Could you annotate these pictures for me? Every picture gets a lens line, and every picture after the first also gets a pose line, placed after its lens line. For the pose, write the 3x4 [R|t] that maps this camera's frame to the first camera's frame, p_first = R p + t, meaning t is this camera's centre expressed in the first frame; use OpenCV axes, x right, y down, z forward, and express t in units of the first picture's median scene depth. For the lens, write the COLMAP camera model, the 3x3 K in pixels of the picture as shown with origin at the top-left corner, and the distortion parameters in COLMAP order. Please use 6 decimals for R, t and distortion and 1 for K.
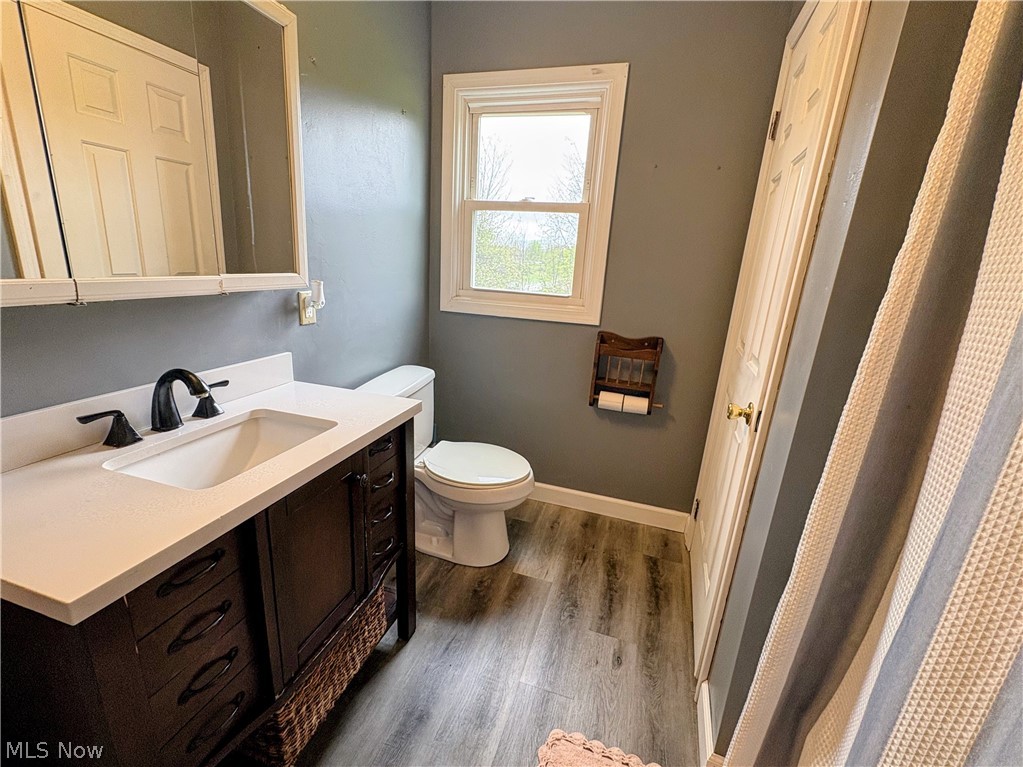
lens RADIAL K [[445.8, 0, 510.3], [0, 445.8, 385.8], [0, 0, 1]] dist [0.000303, -0.000051]
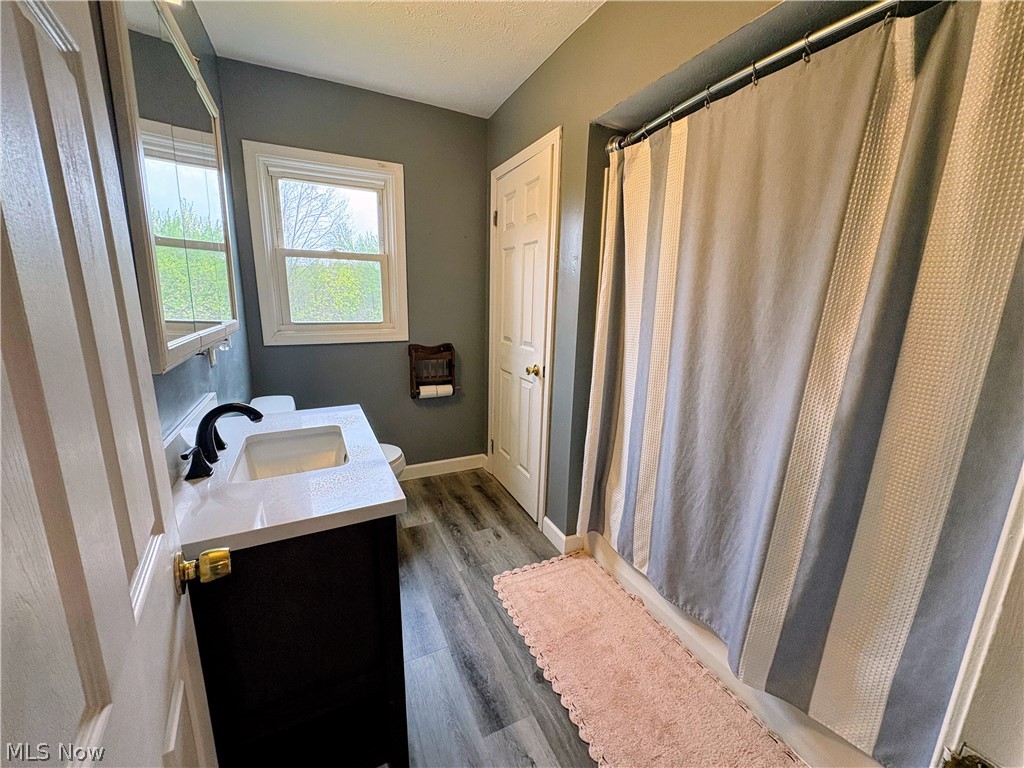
lens RADIAL K [[413.2, 0, 513.3], [0, 413.2, 386.5], [0, 0, 1]] dist [-0.003162, 0.001321]
pose [[0.714915, -0.191940, 0.672351, -0.476380], [0.215901, 0.975194, 0.048826, 0.013291], [-0.665044, 0.110254, 0.738621, -0.165300]]
